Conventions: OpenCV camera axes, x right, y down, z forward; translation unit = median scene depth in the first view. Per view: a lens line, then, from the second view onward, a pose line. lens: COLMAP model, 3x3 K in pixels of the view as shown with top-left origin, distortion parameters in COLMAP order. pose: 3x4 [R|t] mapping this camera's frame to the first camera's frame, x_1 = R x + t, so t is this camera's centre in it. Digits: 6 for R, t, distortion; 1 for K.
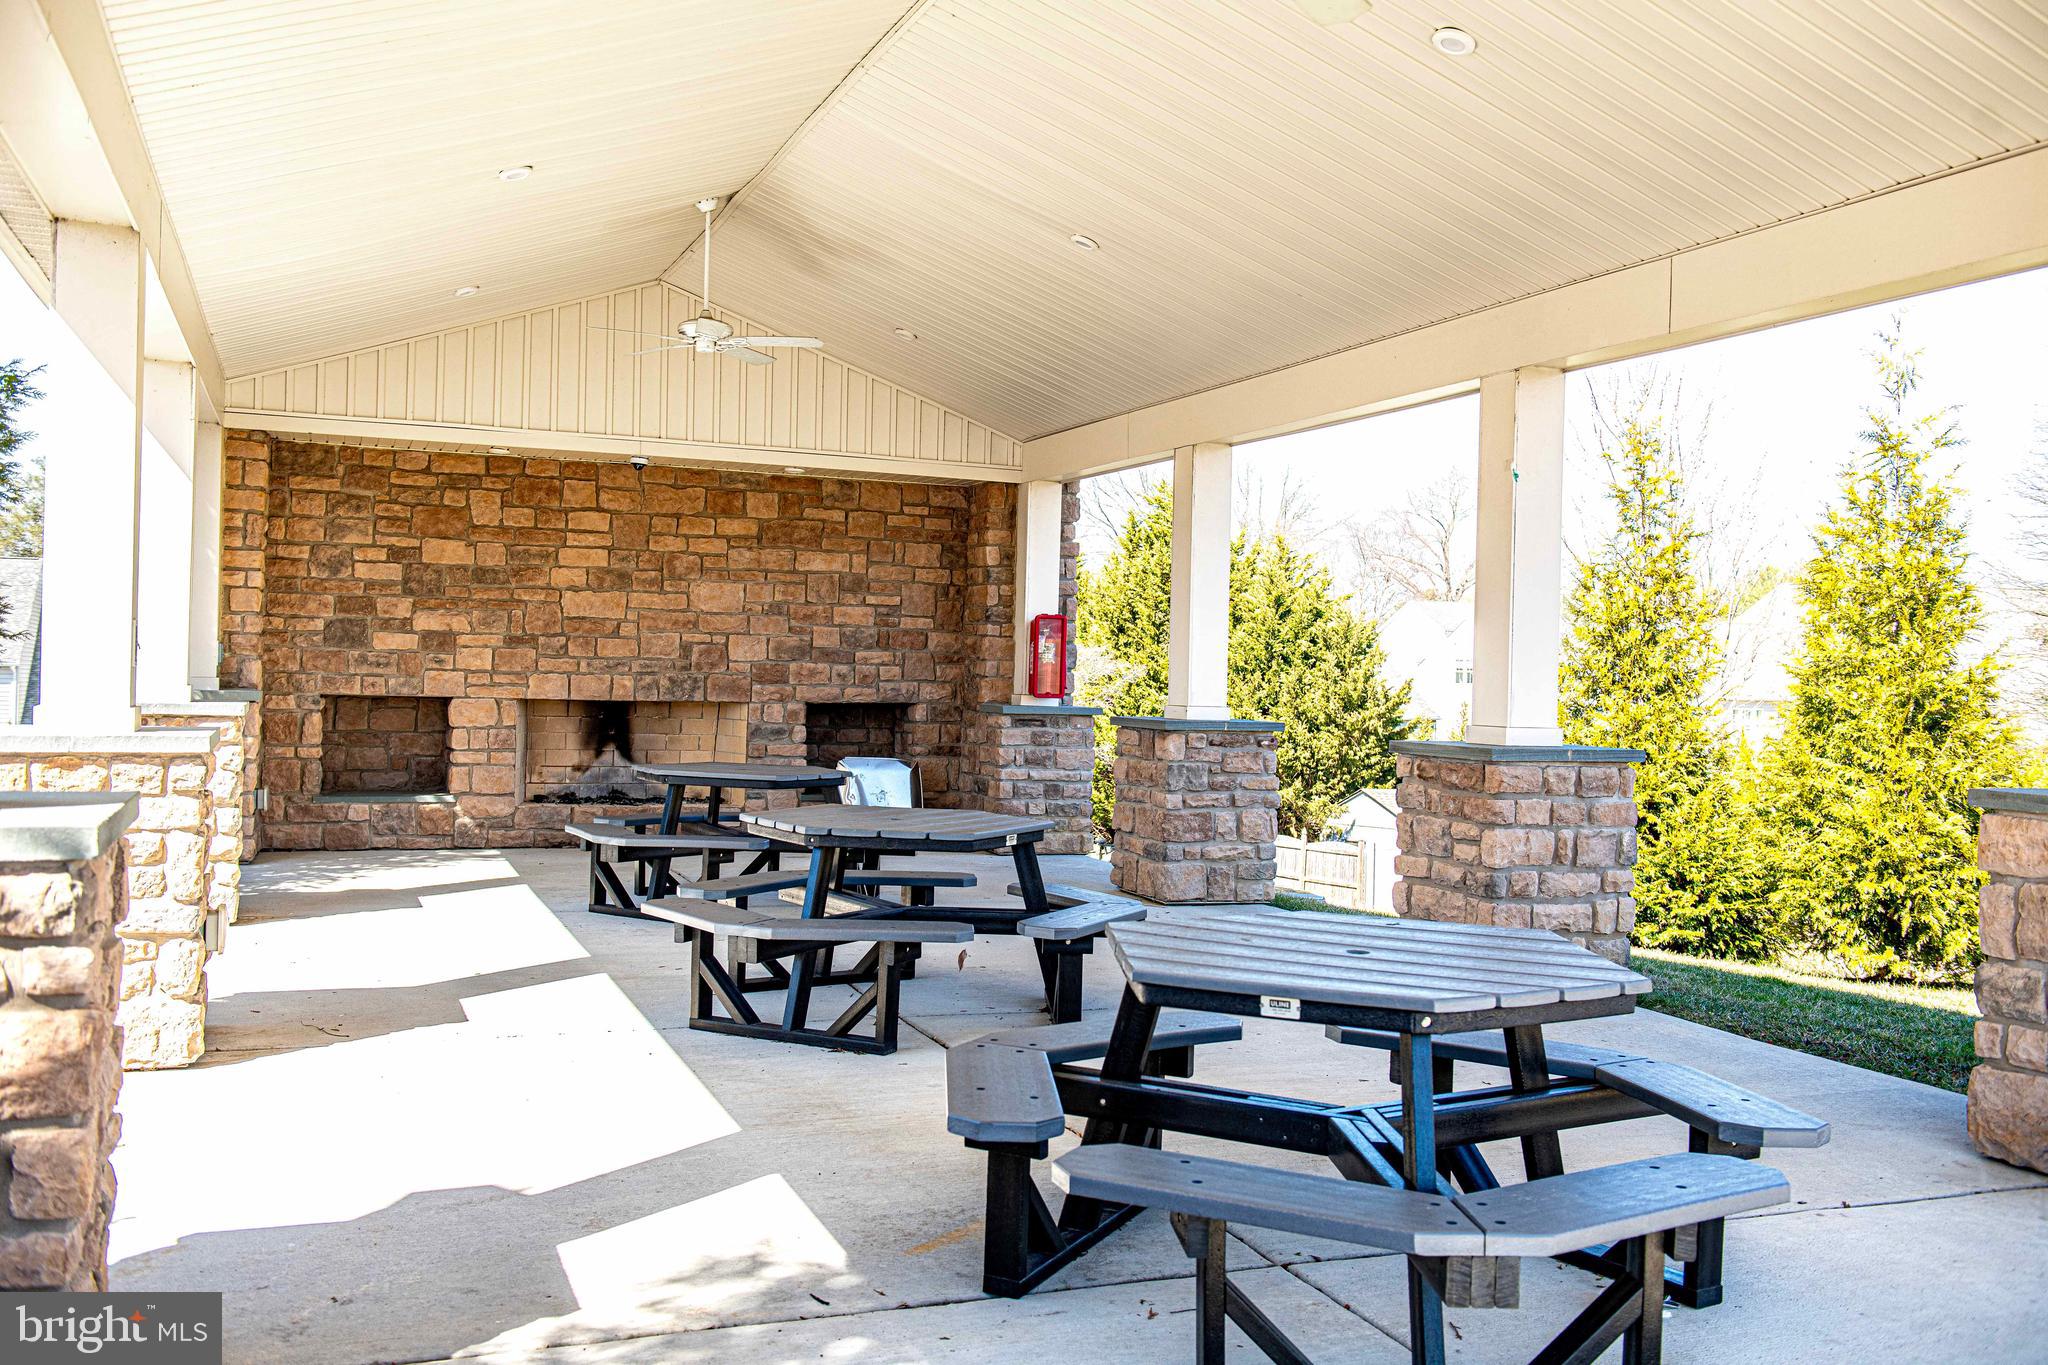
lens RADIAL K [[1865.8, 0, 1025.1], [0, 1865.8, 684.3], [0, 0, 1]] dist [0.012971, 0.000000]
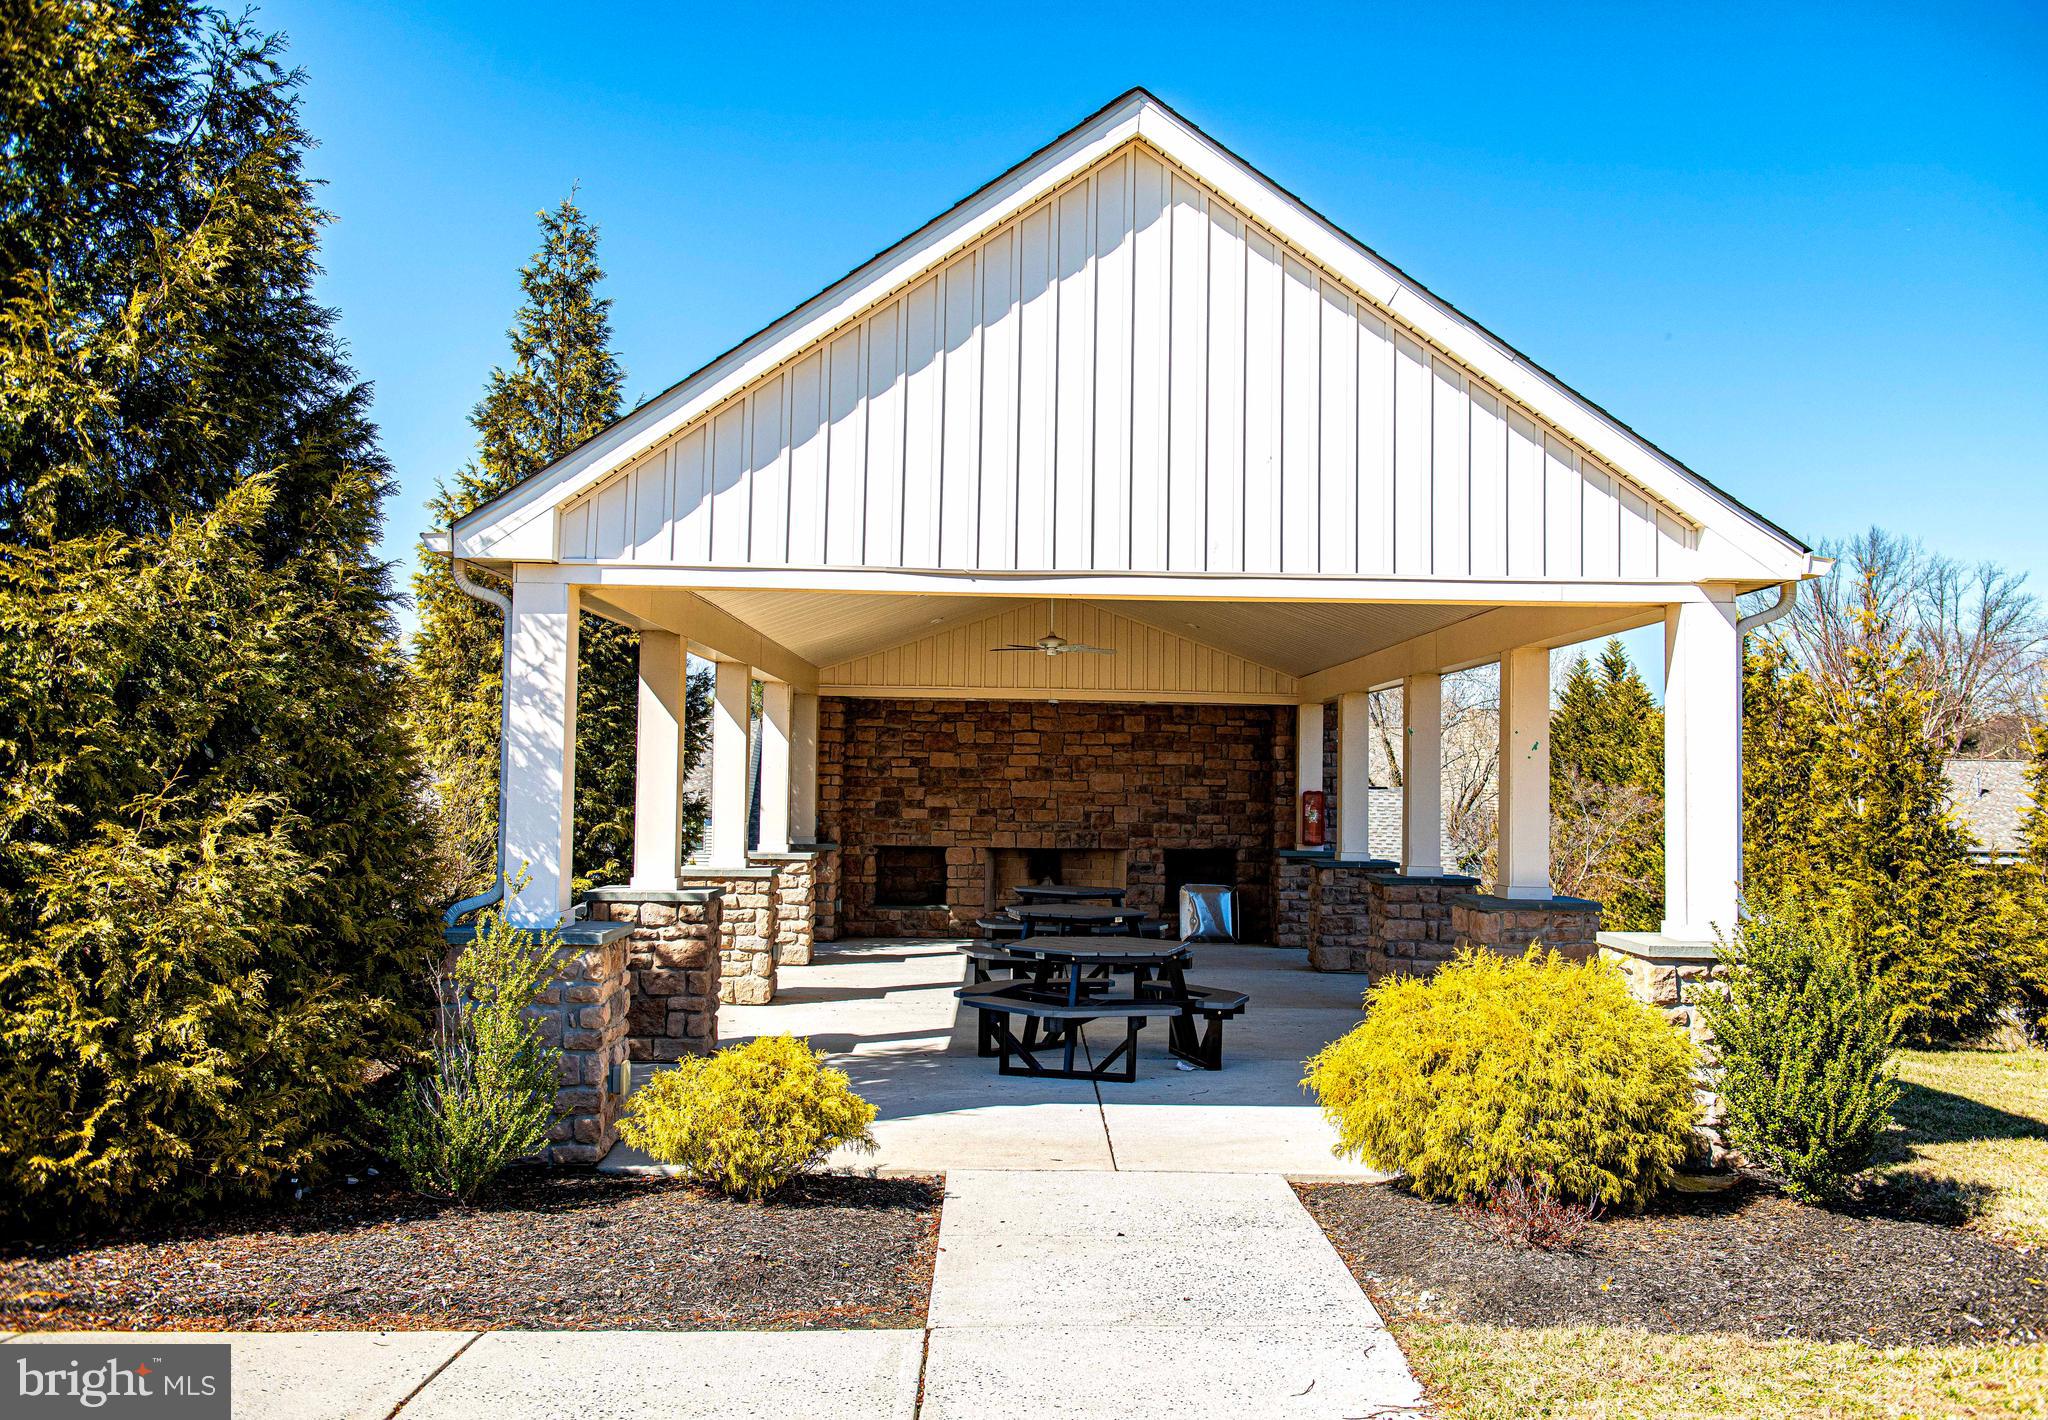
lens RADIAL K [[1969.2, 0, 1023.7], [0, 1969.2, 710.2], [0, 0, 1]] dist [-0.020235, 0.000000]
pose [[0.937311, -0.026621, -0.347476, 0.370522], [0.008116, 0.998475, -0.054603, -0.018249], [0.348400, 0.048360, 0.936098, -0.626146]]
